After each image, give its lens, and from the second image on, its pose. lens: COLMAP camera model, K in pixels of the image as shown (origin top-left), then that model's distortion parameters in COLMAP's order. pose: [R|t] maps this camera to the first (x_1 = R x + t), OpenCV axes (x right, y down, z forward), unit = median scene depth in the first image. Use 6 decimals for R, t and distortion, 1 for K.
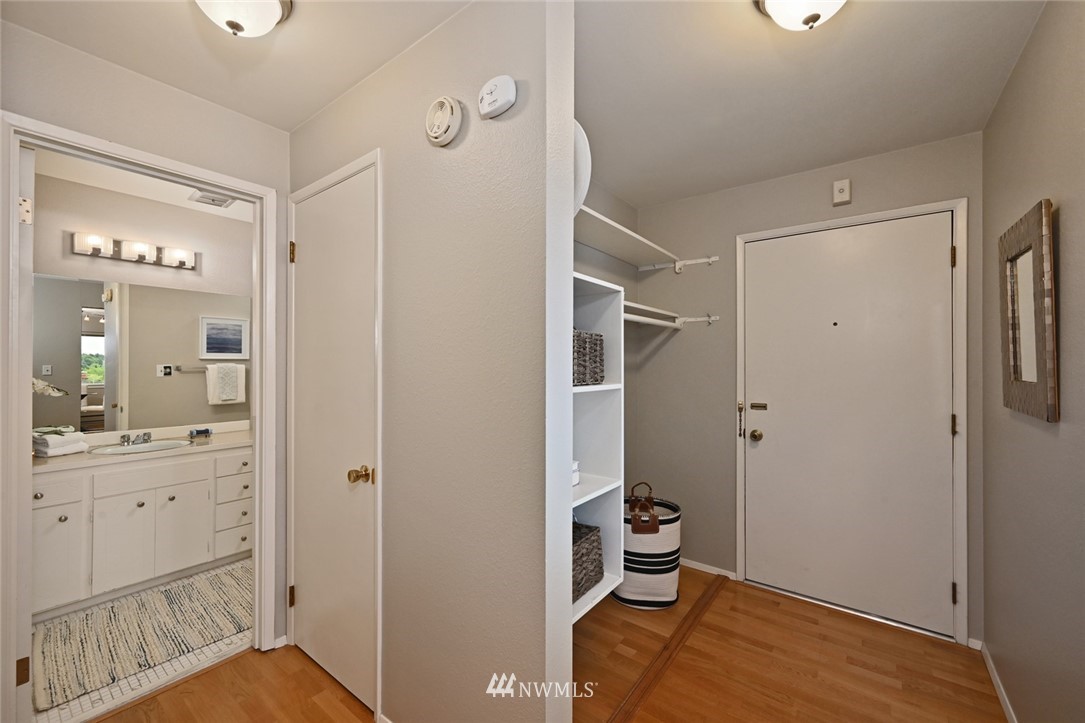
lens RADIAL K [[433.0, 0, 542.5], [0, 433.0, 361.5], [0, 0, 1]] dist [0.001664, 0.000334]
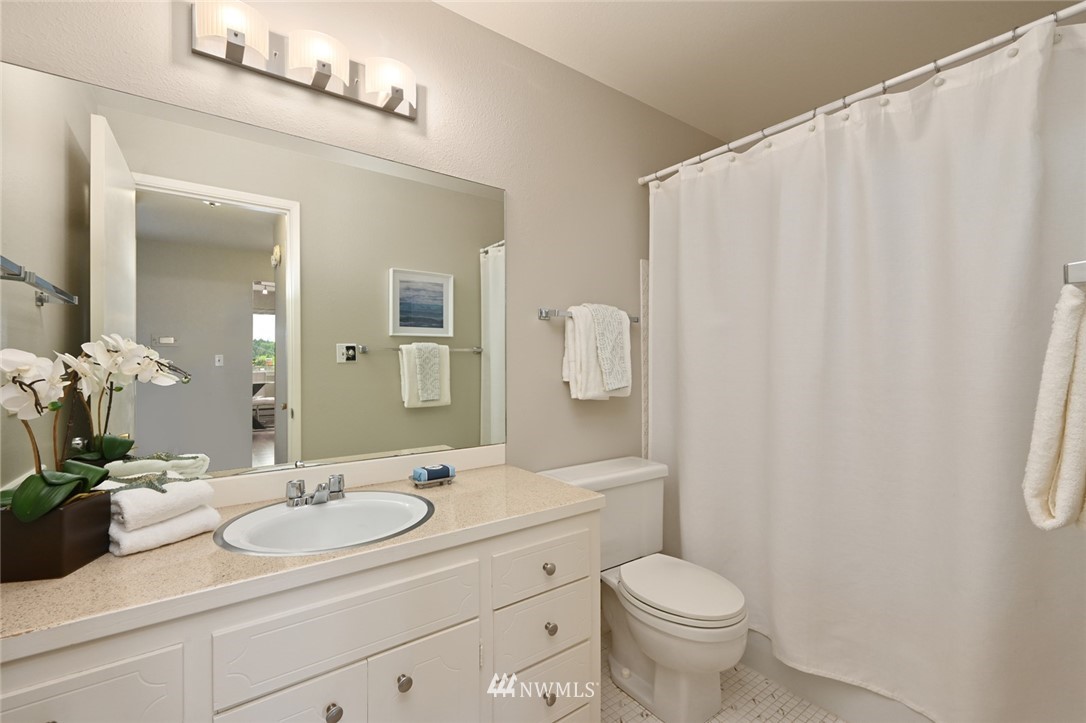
lens RADIAL K [[471.2, 0, 543.0], [0, 471.2, 361.5], [0, 0, 1]] dist [0.000180, 0.000011]
pose [[0.959338, -0.008850, -0.282121, -0.379235], [0.009250, 0.999957, 0.000086, 0.033715], [0.282108, -0.002693, 0.959379, 0.396209]]
